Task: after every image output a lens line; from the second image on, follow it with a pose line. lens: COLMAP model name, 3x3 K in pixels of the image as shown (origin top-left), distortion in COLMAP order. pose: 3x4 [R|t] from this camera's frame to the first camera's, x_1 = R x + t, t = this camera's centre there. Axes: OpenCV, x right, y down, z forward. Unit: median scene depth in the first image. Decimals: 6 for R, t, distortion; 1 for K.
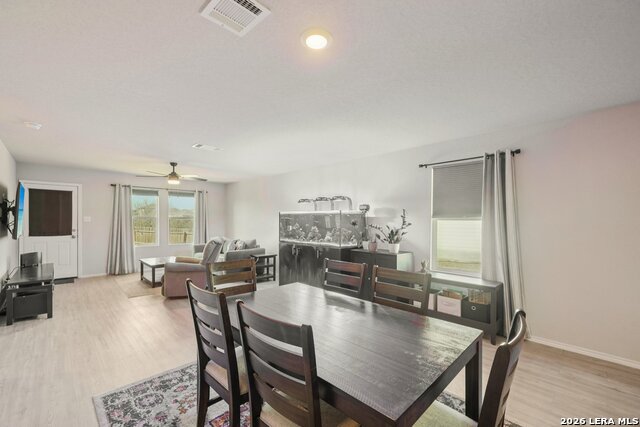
lens RADIAL K [[264.4, 0, 319.1], [0, 264.4, 220.4], [0, 0, 1]] dist [0.012346, -0.001013]
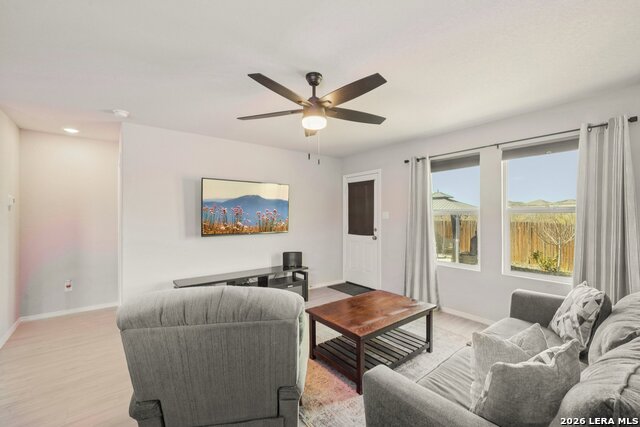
lens RADIAL K [[264.4, 0, 320.8], [0, 264.4, 217.4], [0, 0, 1]] dist [0.012346, -0.001013]
pose [[-0.103287, 0.010071, -0.994601, -0.130777], [0.002268, 0.999949, 0.009890, -0.006523], [0.994649, -0.001235, -0.103304, 0.914025]]
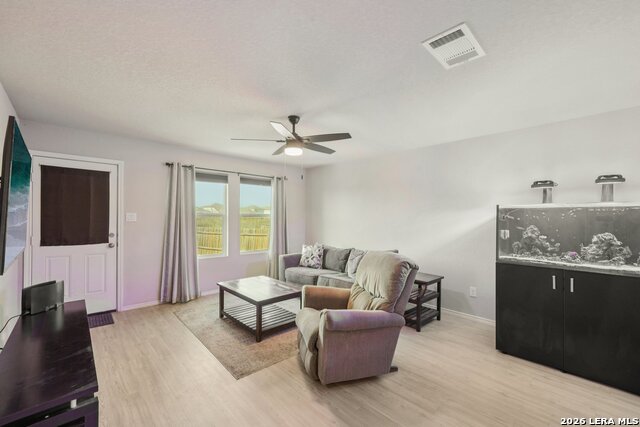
lens RADIAL K [[264.4, 0, 322.3], [0, 264.4, 218.1], [0, 0, 1]] dist [0.012346, -0.001013]
pose [[0.999853, 0.003195, -0.016833, -0.416187], [-0.003242, 0.999991, -0.002723, -0.001888], [0.016824, 0.002777, 0.999855, 0.386340]]
